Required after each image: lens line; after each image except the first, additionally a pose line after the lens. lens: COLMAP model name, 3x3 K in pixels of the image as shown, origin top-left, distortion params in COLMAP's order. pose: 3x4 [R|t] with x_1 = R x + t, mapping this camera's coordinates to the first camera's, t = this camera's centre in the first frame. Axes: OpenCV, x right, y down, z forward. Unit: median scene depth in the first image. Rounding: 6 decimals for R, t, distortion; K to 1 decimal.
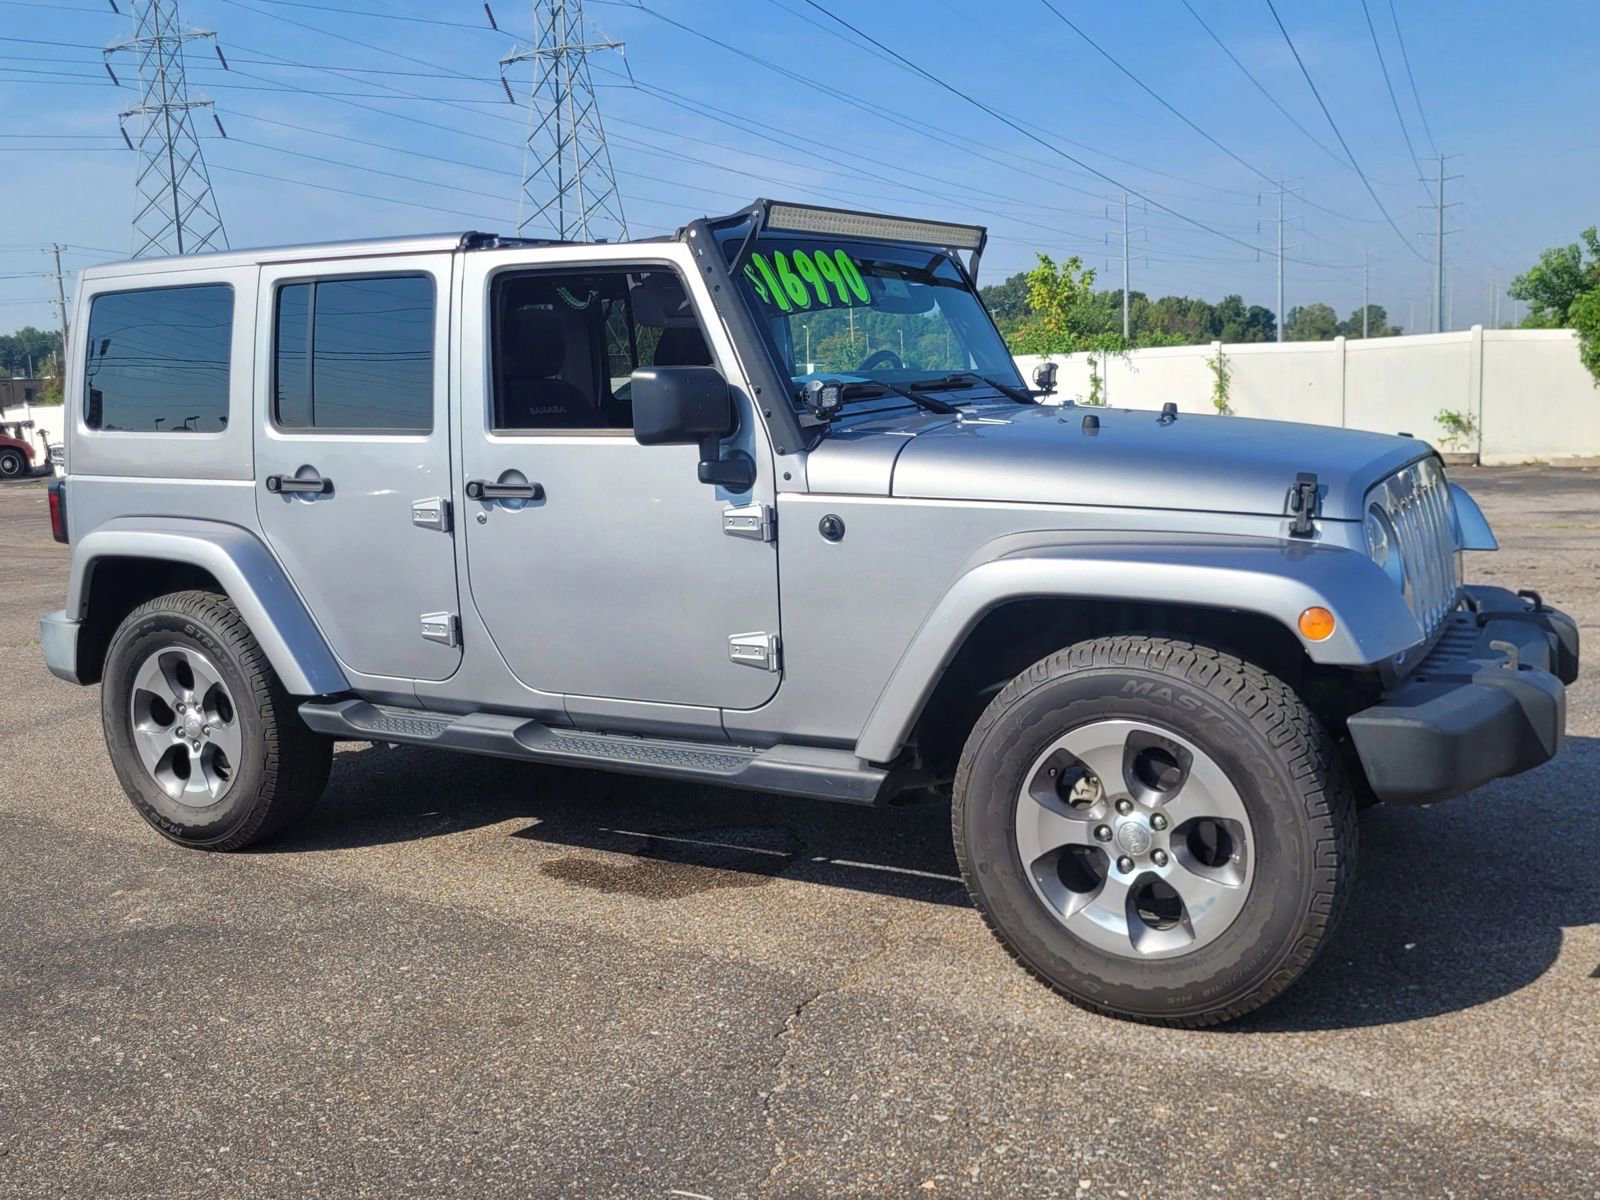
lens RADIAL K [[1525.0, 0, 805.4], [0, 1525.0, 573.6], [0, 0, 1]] dist [0.032528, 0.000000]
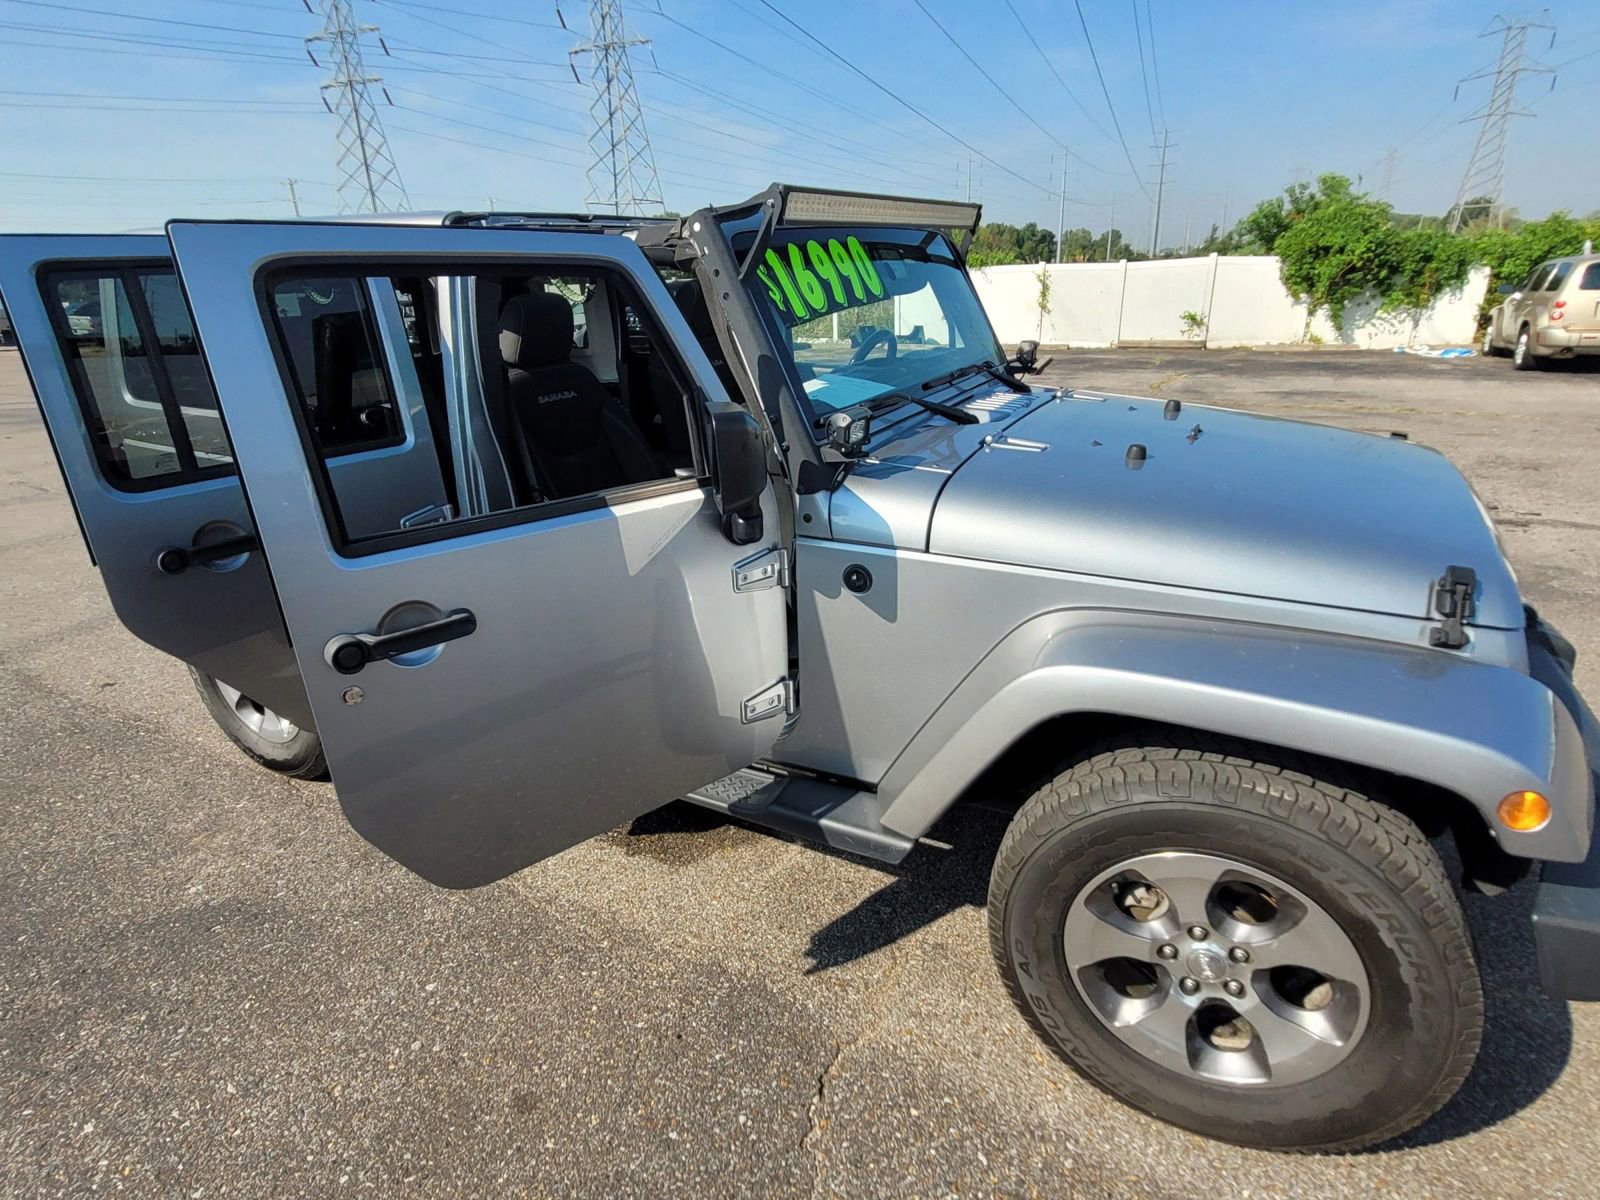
lens RADIAL K [[870.4, 0, 798.4], [0, 870.4, 597.6], [0, 0, 1]] dist [0.019236, -0.007579]
pose [[0.999455, -0.002139, 0.032930, -0.032073], [-0.005401, 0.973833, 0.227201, -0.127069], [-0.032554, -0.227256, 0.973291, 0.458704]]
